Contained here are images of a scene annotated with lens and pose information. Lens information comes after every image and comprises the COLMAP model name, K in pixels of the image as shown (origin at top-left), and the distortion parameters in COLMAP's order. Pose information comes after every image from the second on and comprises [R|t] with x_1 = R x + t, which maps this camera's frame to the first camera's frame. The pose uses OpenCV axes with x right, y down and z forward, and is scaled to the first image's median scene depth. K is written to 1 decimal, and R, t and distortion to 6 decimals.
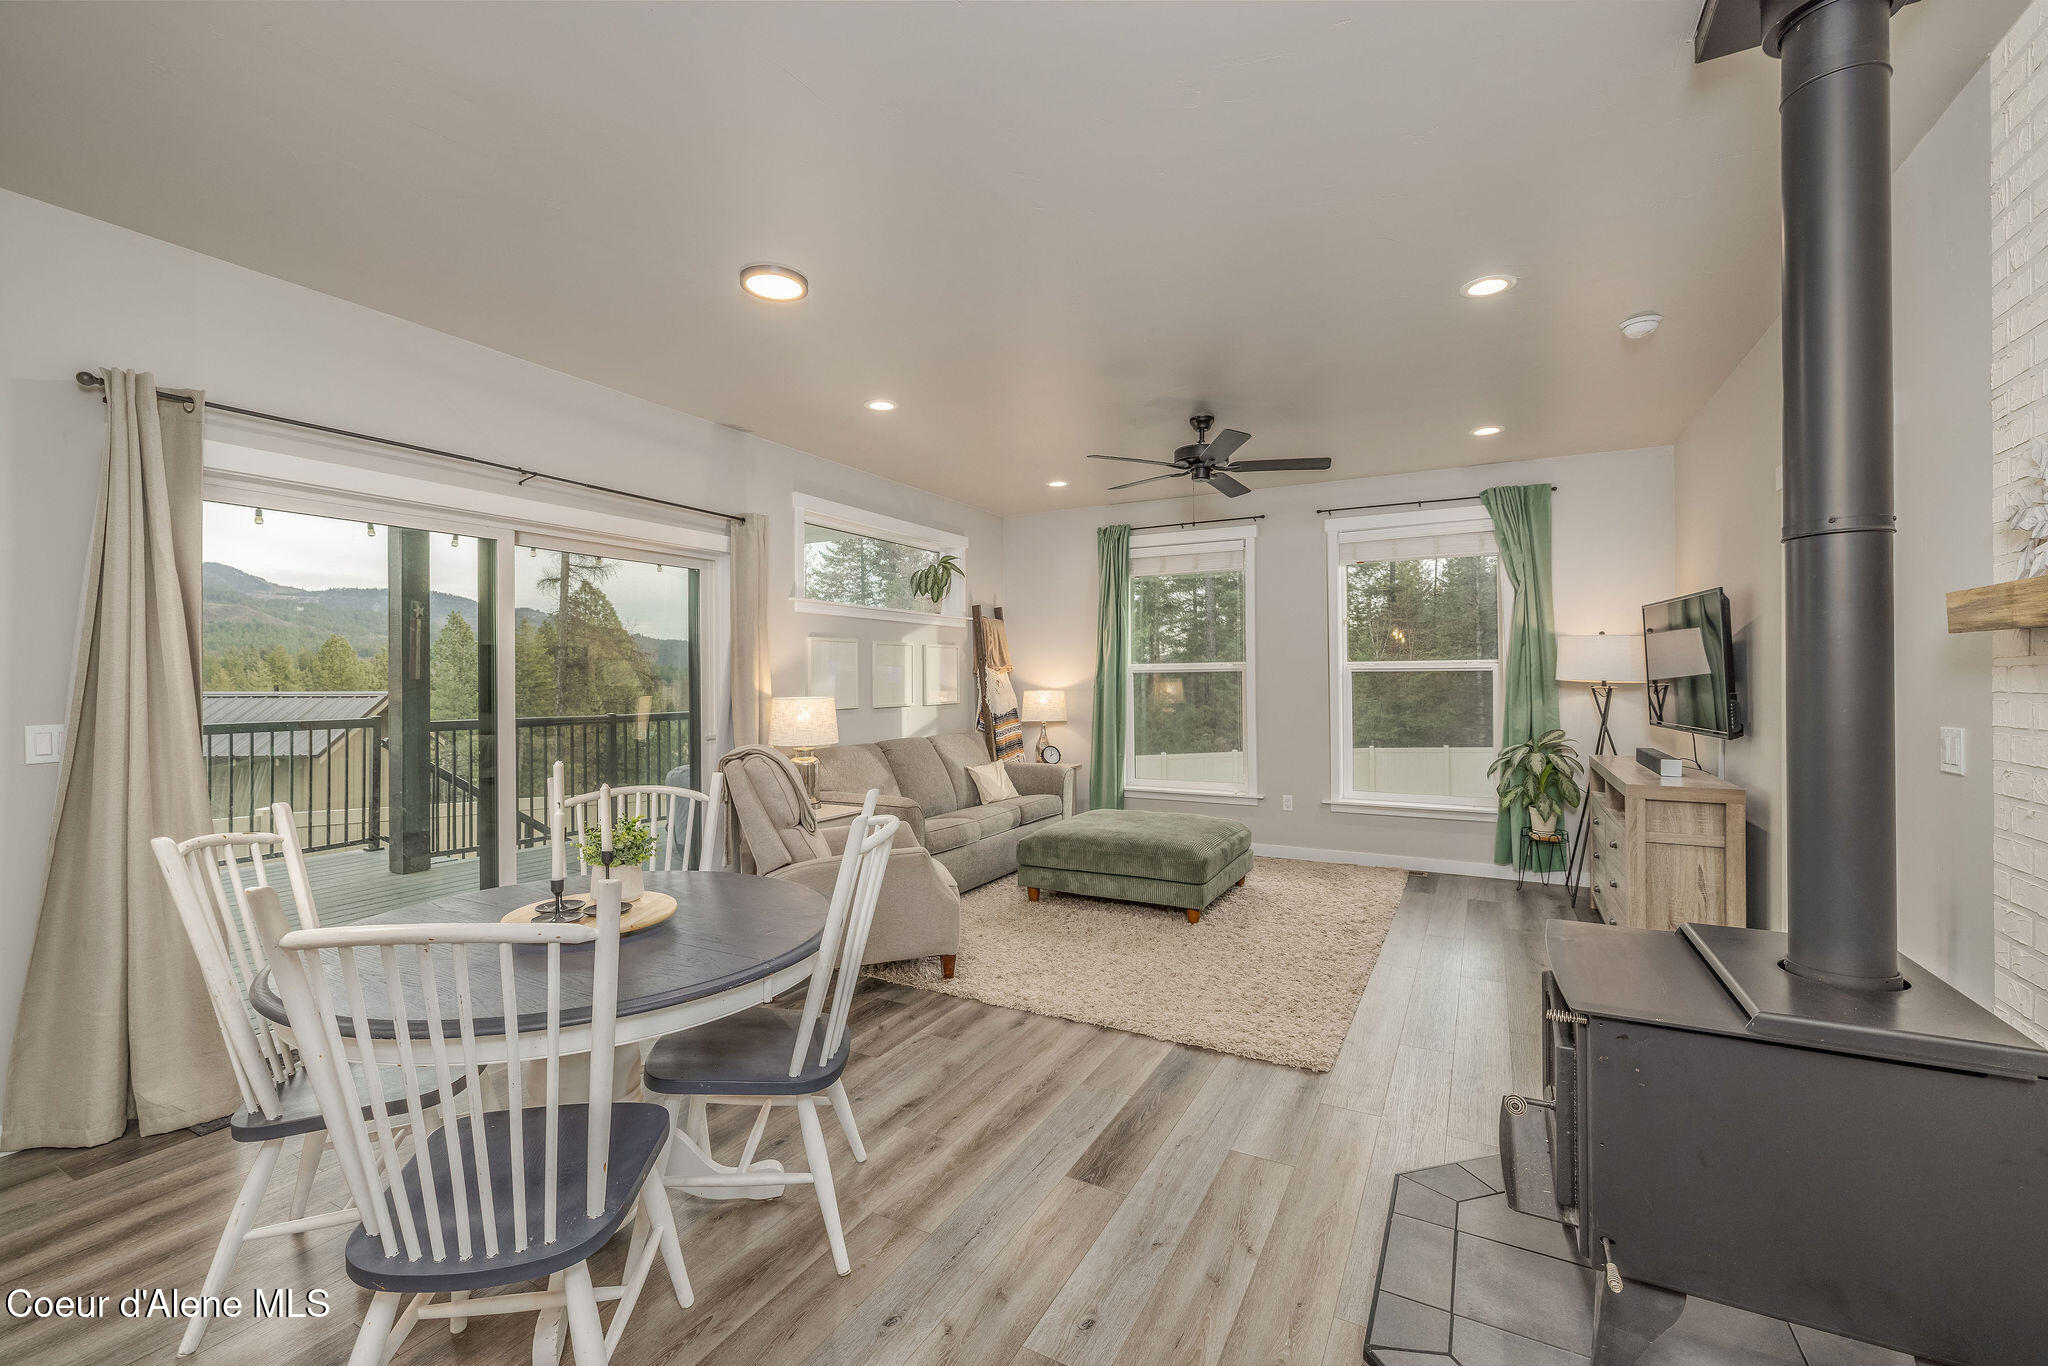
lens RADIAL K [[846.7, 0, 1024.0], [0, 846.7, 683.0], [0, 0, 1]] dist [-0.049078, 0.022484]
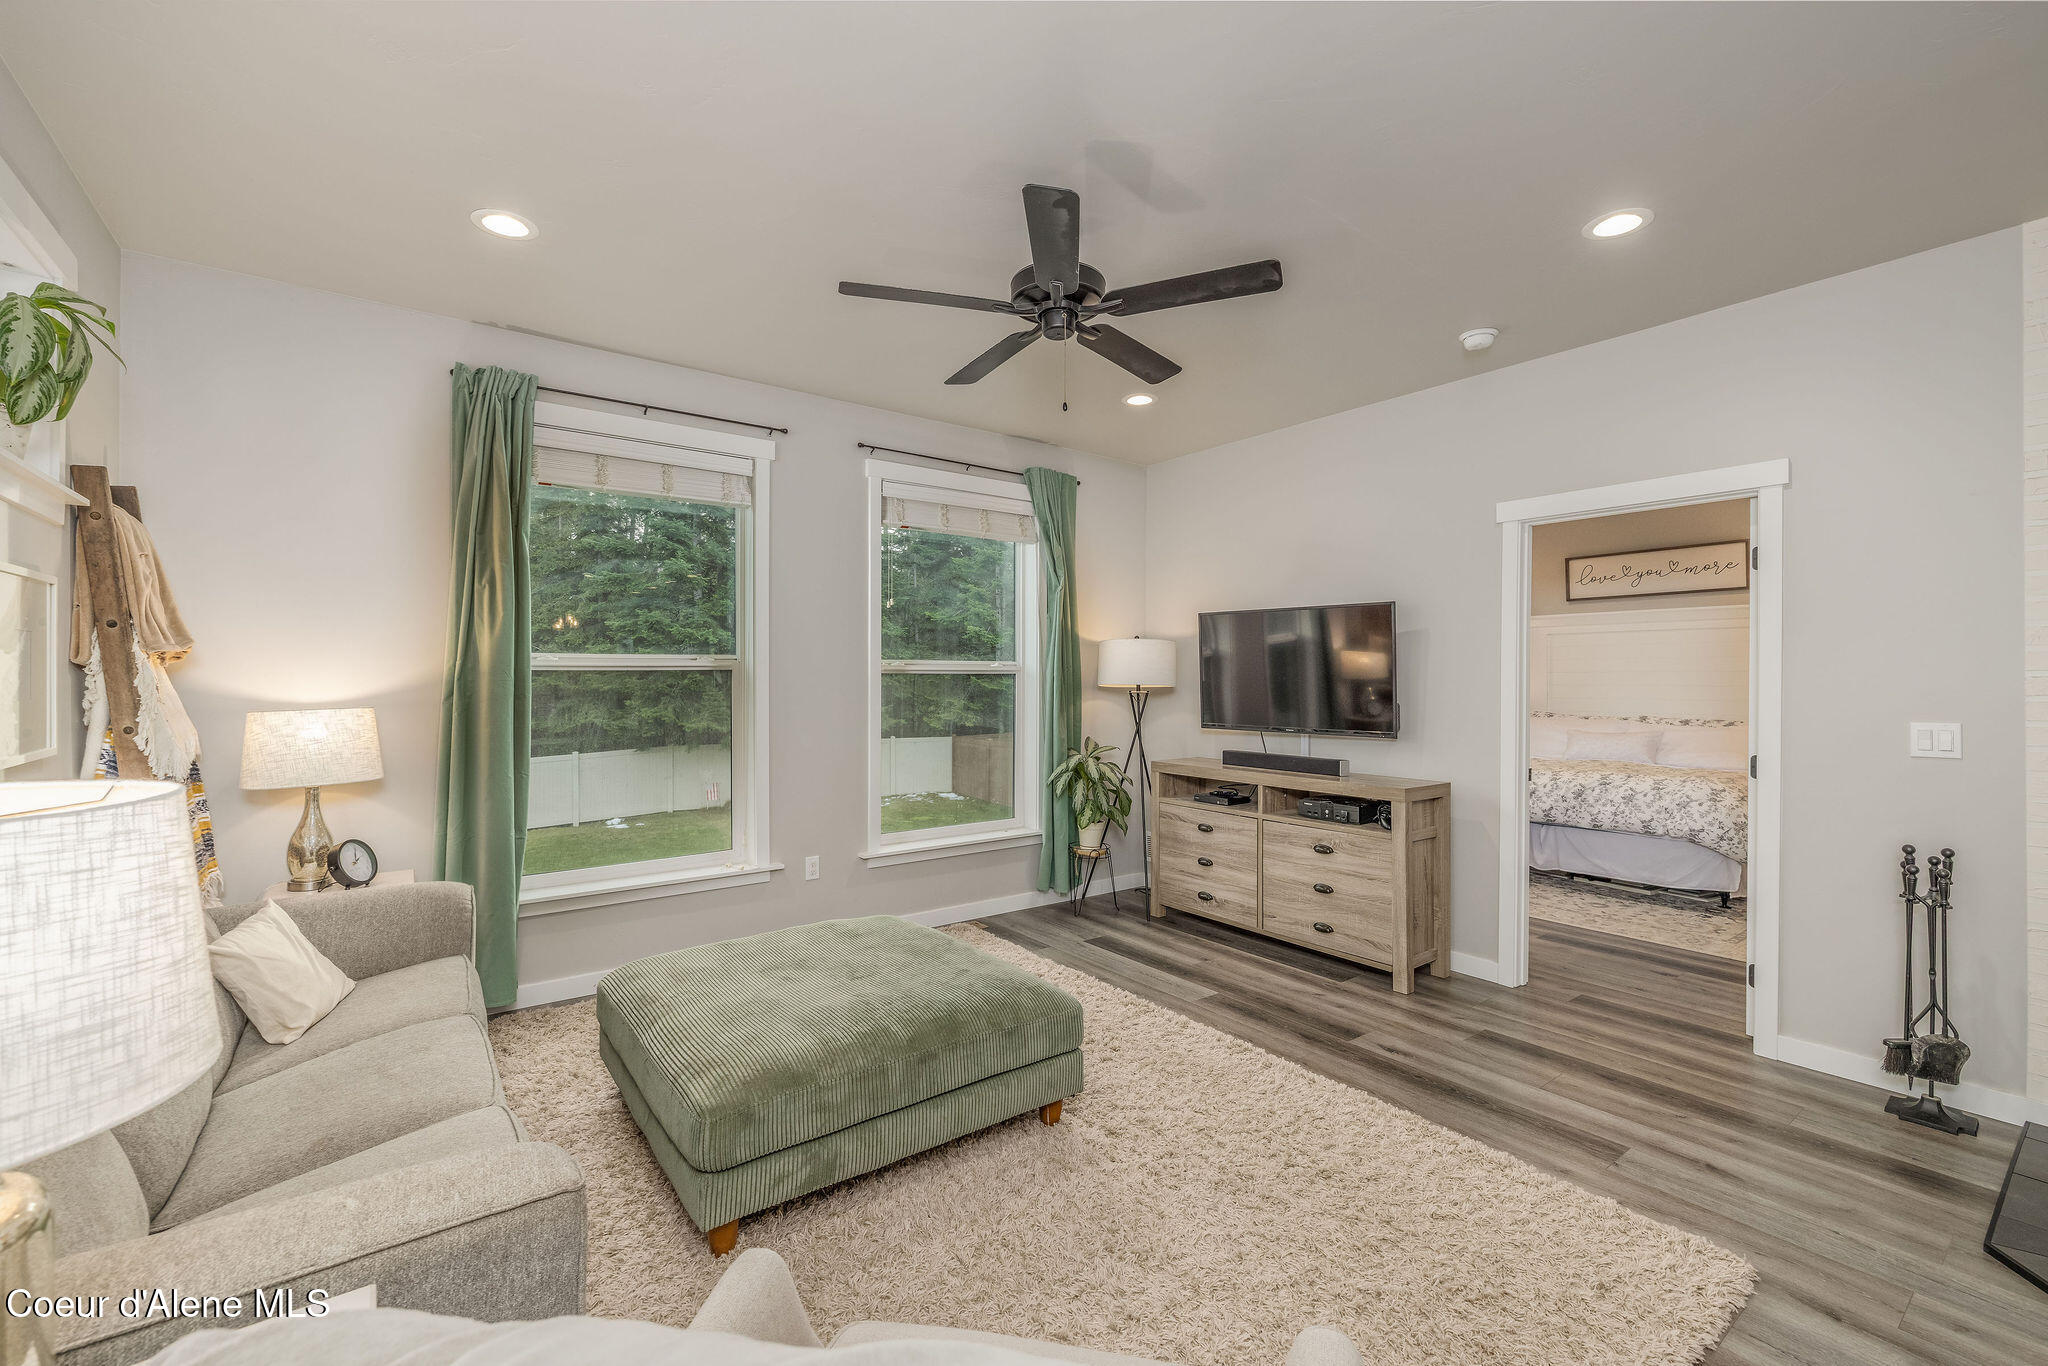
lens RADIAL K [[846.7, 0, 1024.0], [0, 846.7, 683.0], [0, 0, 1]] dist [-0.049078, 0.022484]
pose [[0.395238, 0.001188, 0.918578, -0.255622], [-0.001161, 0.999999, -0.000794, -0.004387], [-0.918578, -0.000753, 0.395239, 0.632314]]
